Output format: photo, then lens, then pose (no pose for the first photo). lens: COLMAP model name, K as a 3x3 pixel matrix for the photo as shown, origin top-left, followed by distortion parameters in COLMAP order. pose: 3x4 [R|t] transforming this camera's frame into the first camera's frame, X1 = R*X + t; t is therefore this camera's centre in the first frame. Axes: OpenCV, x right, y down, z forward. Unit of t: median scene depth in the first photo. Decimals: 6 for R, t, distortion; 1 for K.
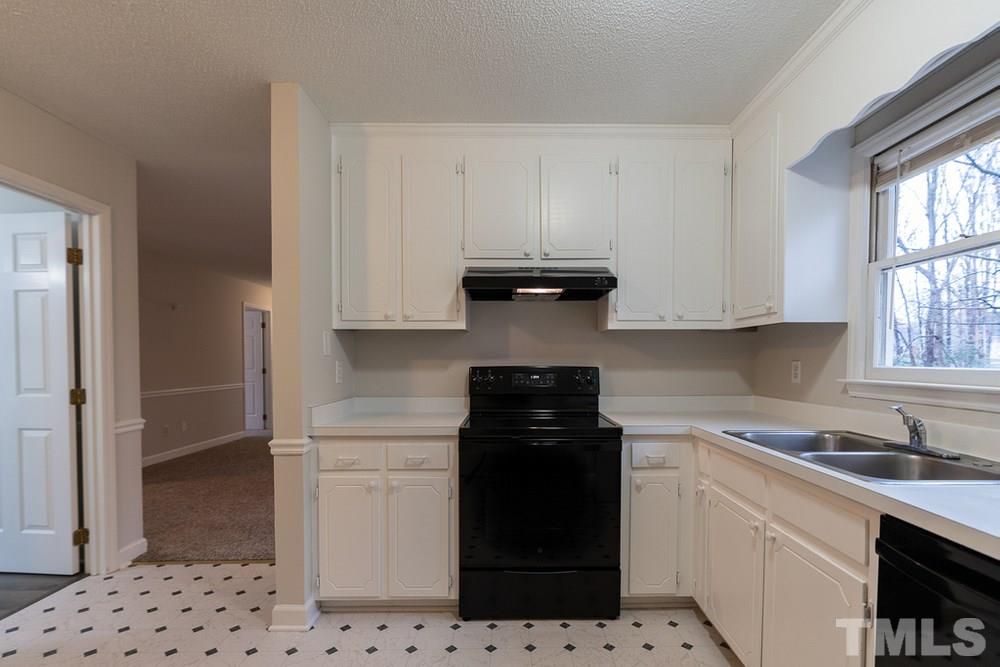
lens RADIAL K [[459.8, 0, 511.9], [0, 459.8, 371.6], [0, 0, 1]] dist [-0.001062, 0.000196]
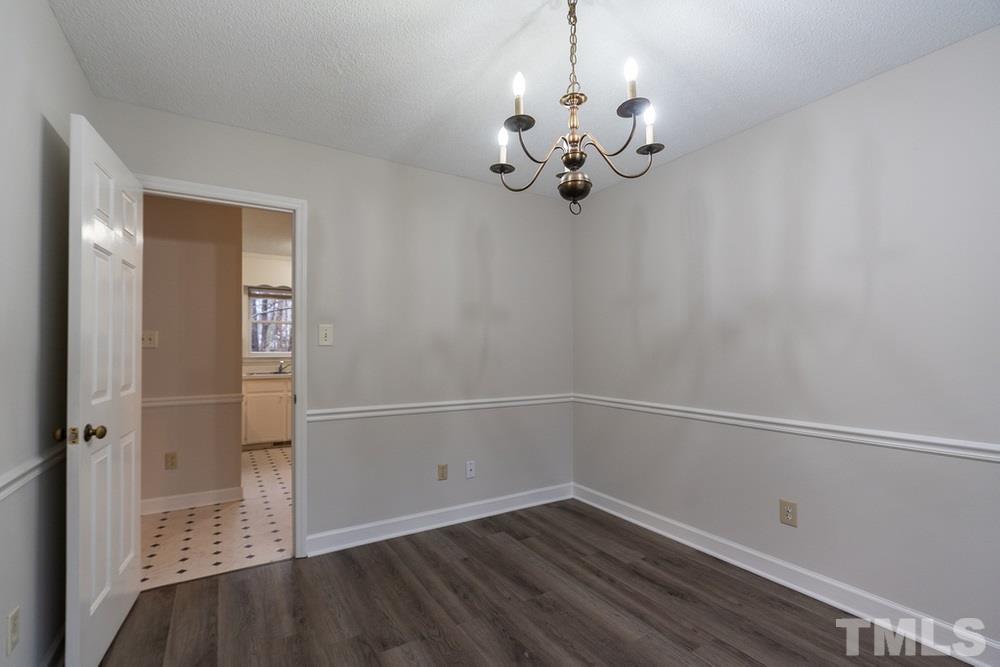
lens RADIAL K [[457.7, 0, 494.4], [0, 457.7, 345.1], [0, 0, 1]] dist [-0.001602, 0.000313]
pose [[-0.506682, 0.008881, 0.862087, -2.506836], [0.021557, 0.999765, 0.002370, -0.028564], [-0.861863, 0.019784, -0.506755, 1.005381]]
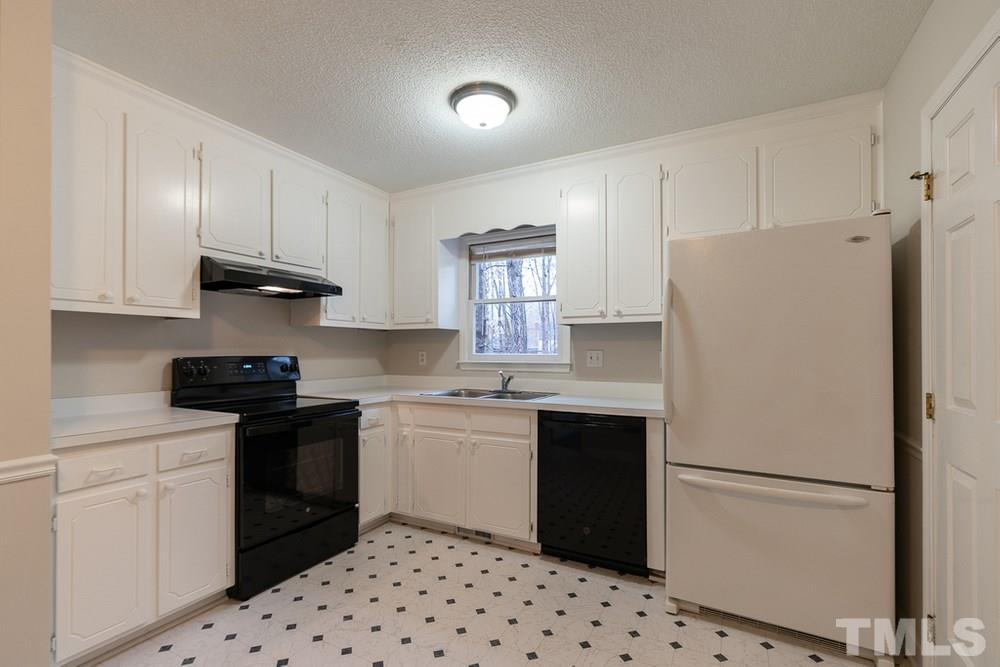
lens RADIAL K [[457.7, 0, 494.4], [0, 457.7, 345.1], [0, 0, 1]] dist [-0.001602, 0.000313]
pose [[0.489051, 0.011387, 0.872181, -0.731249], [0.022029, 0.999435, -0.025400, 0.002932], [-0.871977, 0.031635, 0.488524, -0.013896]]
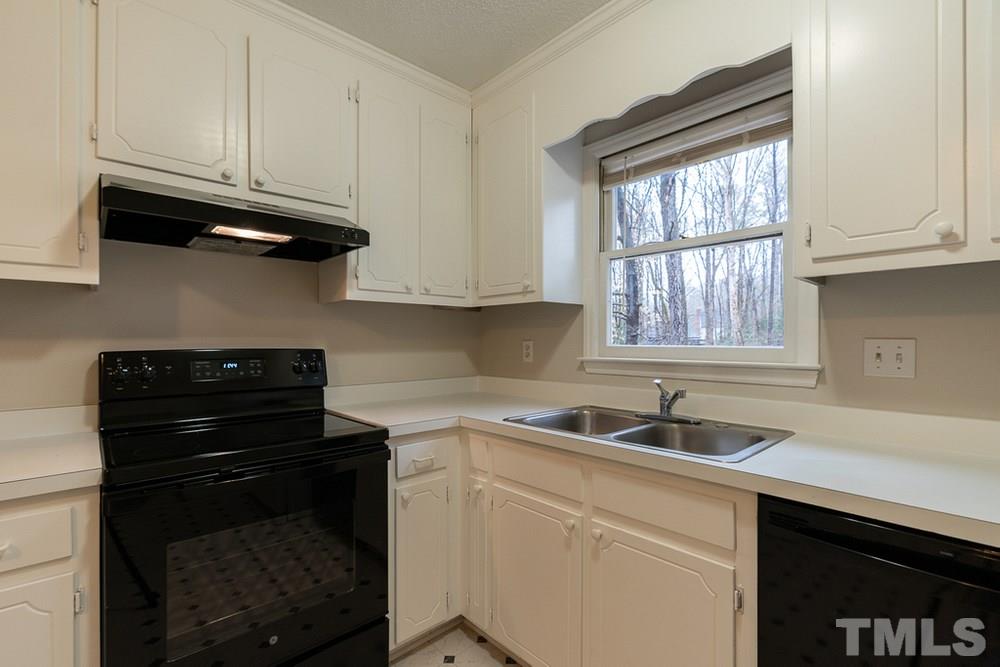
lens RADIAL K [[449.6, 0, 497.7], [0, 449.6, 339.9], [0, 0, 1]] dist [-0.008405, 0.000638]
pose [[0.743215, -0.000559, 0.669052, -0.118791], [0.018715, 0.999626, -0.019955, -0.006110], [-0.668790, 0.027353, 0.742948, 0.320071]]
